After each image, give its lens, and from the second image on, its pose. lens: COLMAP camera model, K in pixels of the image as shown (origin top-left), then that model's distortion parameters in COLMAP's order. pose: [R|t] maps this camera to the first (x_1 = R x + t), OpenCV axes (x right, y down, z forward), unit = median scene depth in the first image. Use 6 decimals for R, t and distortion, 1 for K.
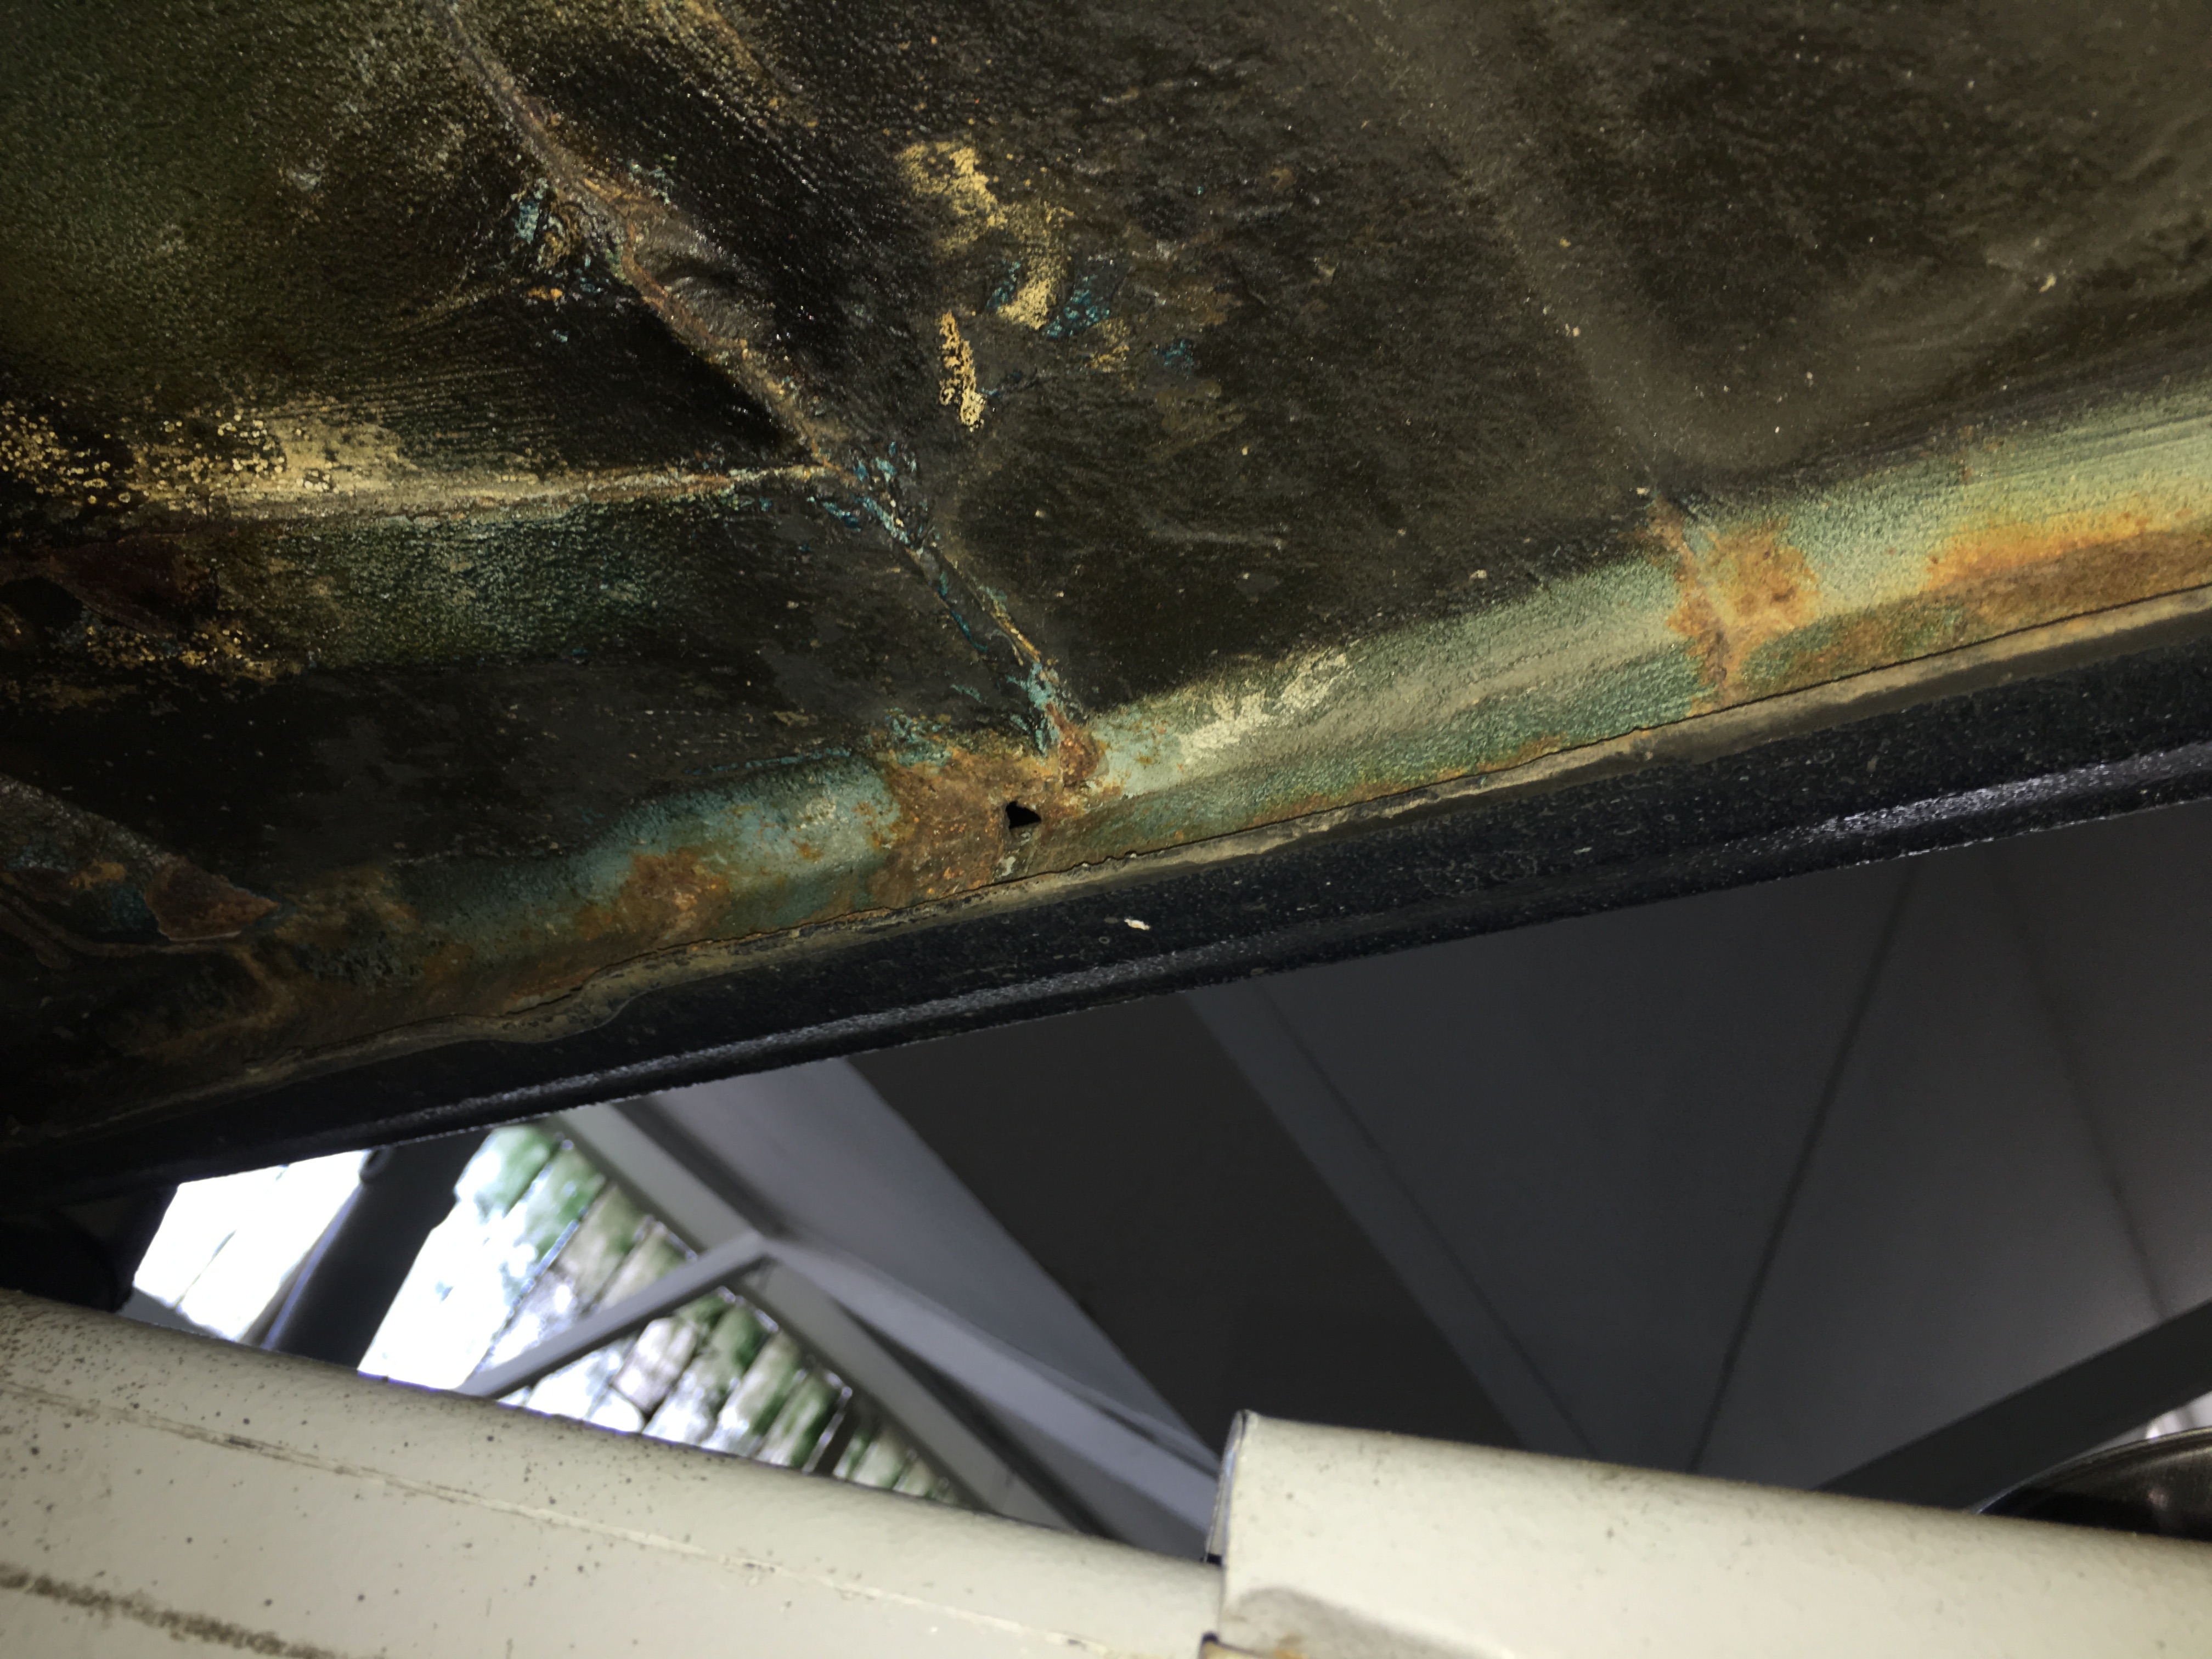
lens RADIAL K [[1893.2, 0, 1103.9], [0, 1893.2, 824.2], [0, 0, 1]] dist [0.071668, -0.122877]
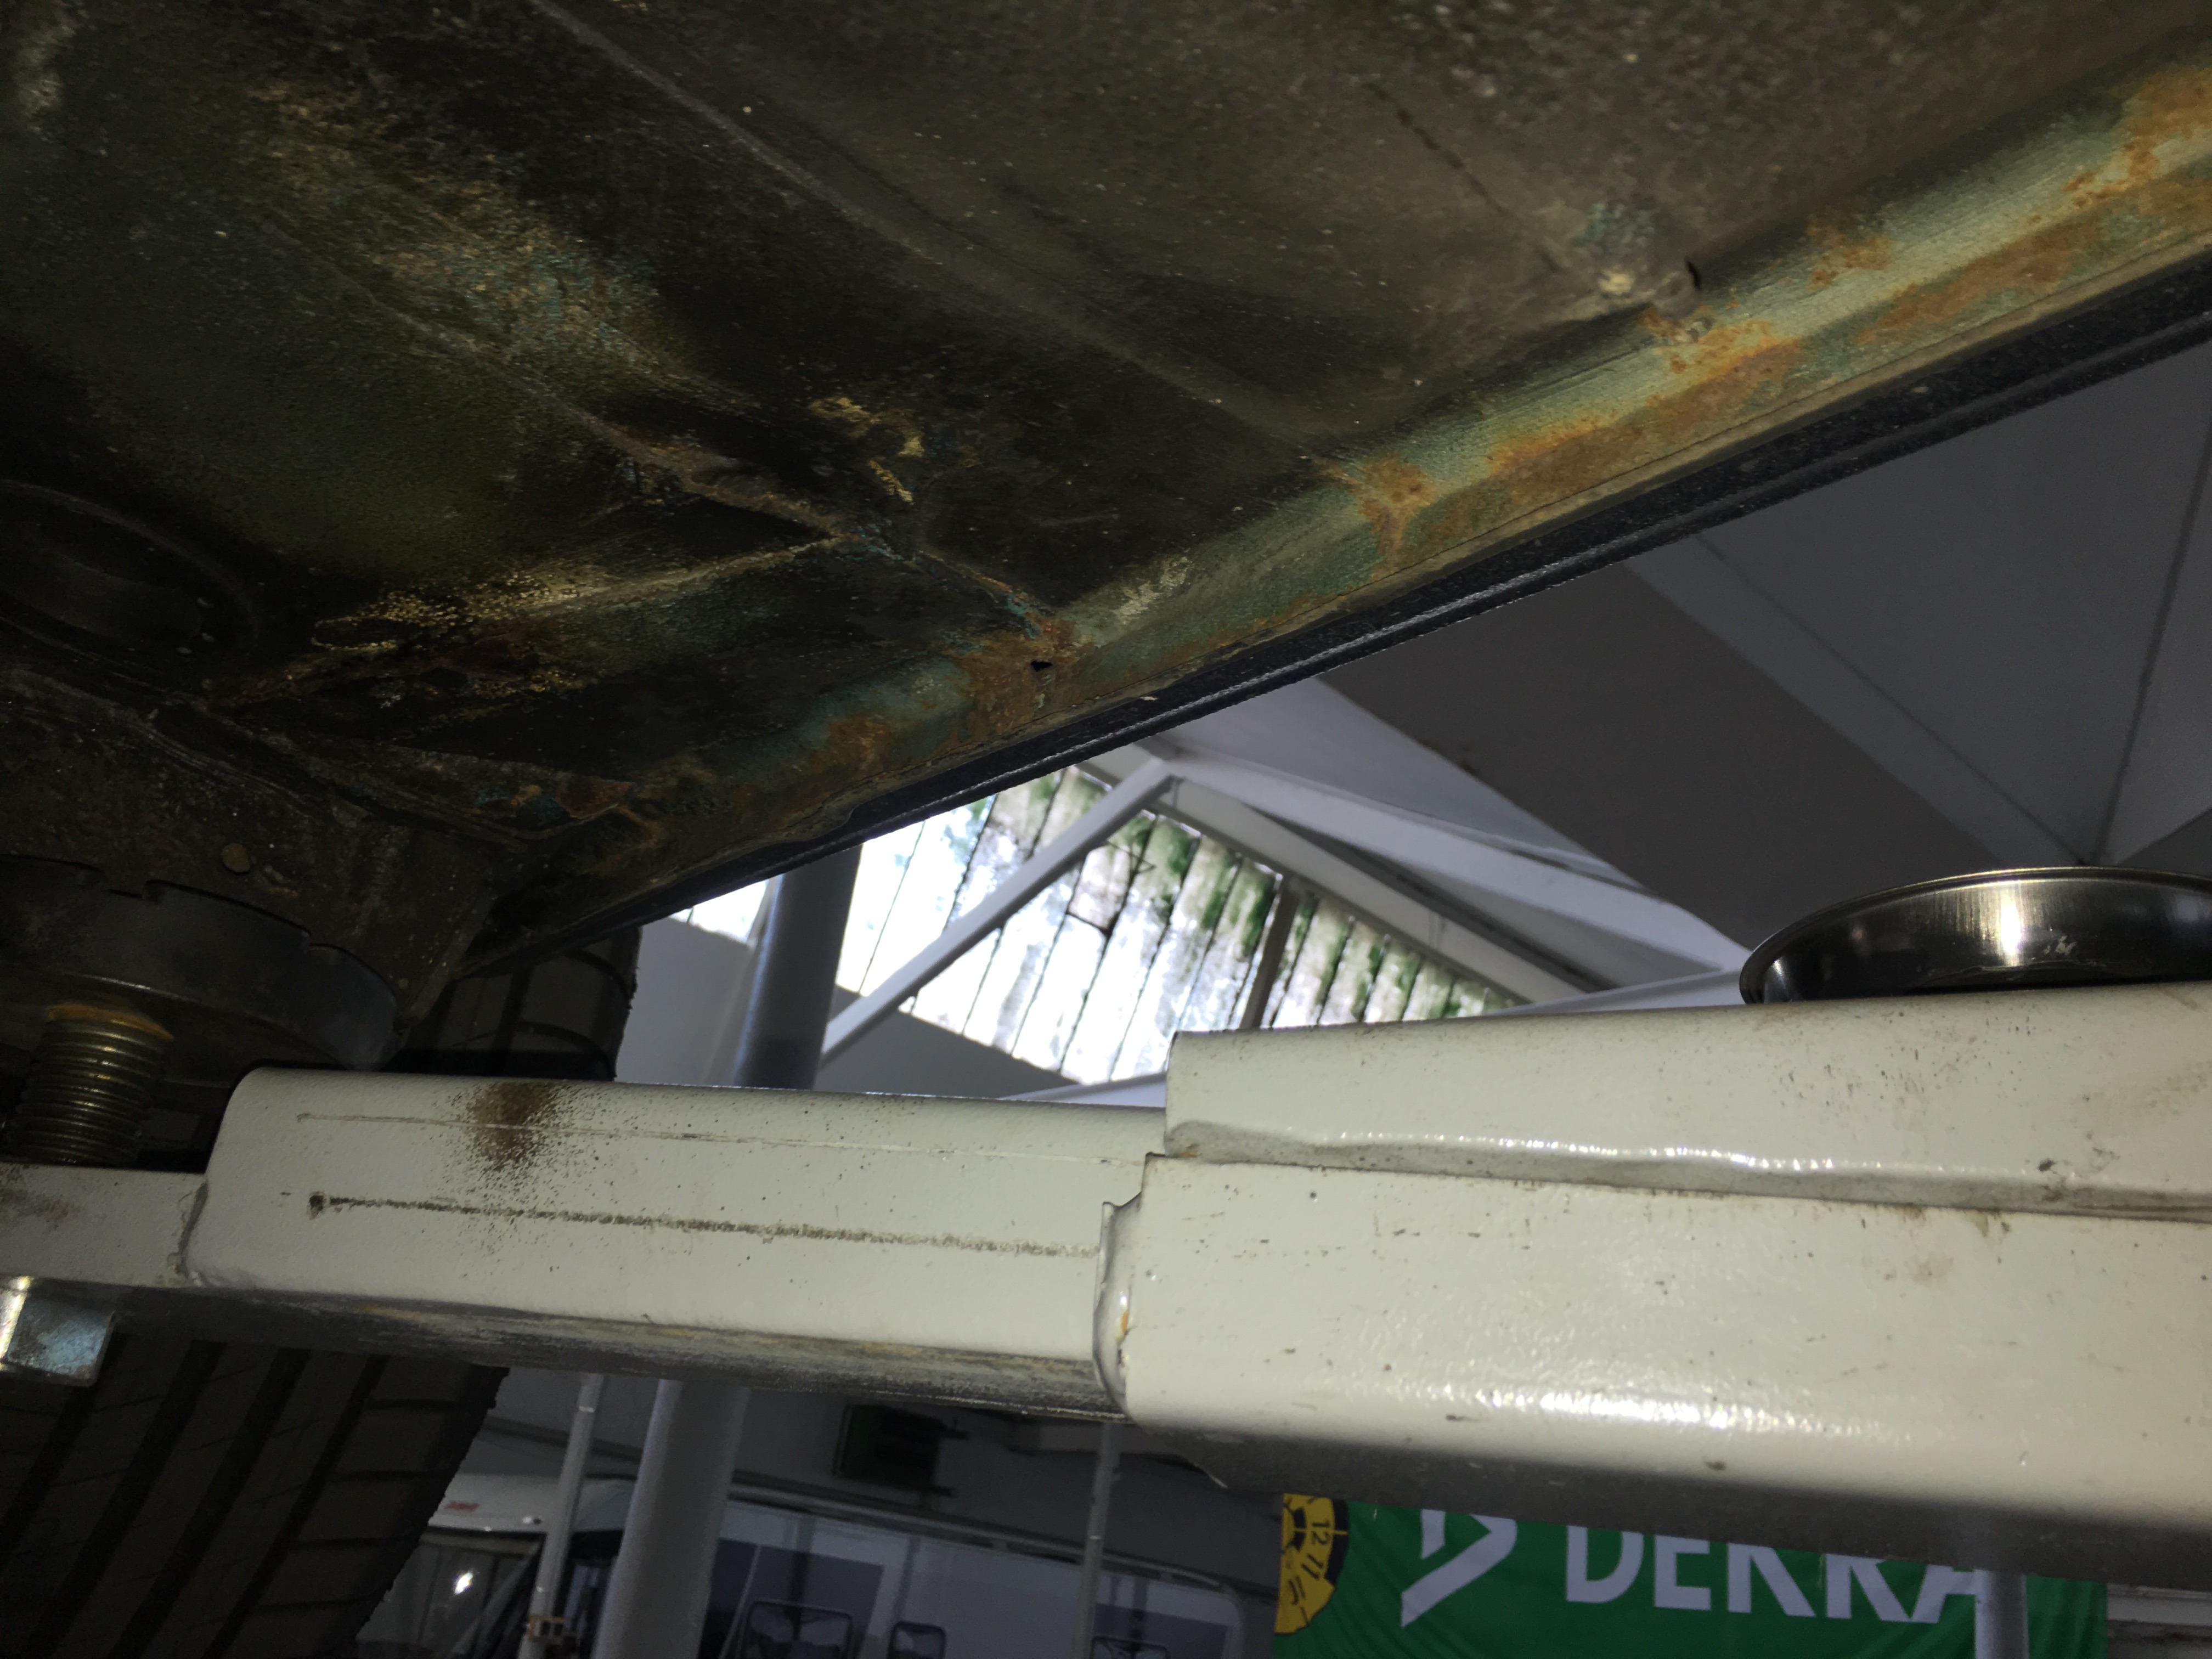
lens RADIAL K [[1893.2, 0, 1103.9], [0, 1893.2, 824.2], [0, 0, 1]] dist [0.071668, -0.122877]
pose [[0.954902, -0.199747, -0.219687, 0.341372], [0.250985, 0.938332, 0.237780, -0.255199], [0.158644, -0.282194, 0.946149, -0.528558]]
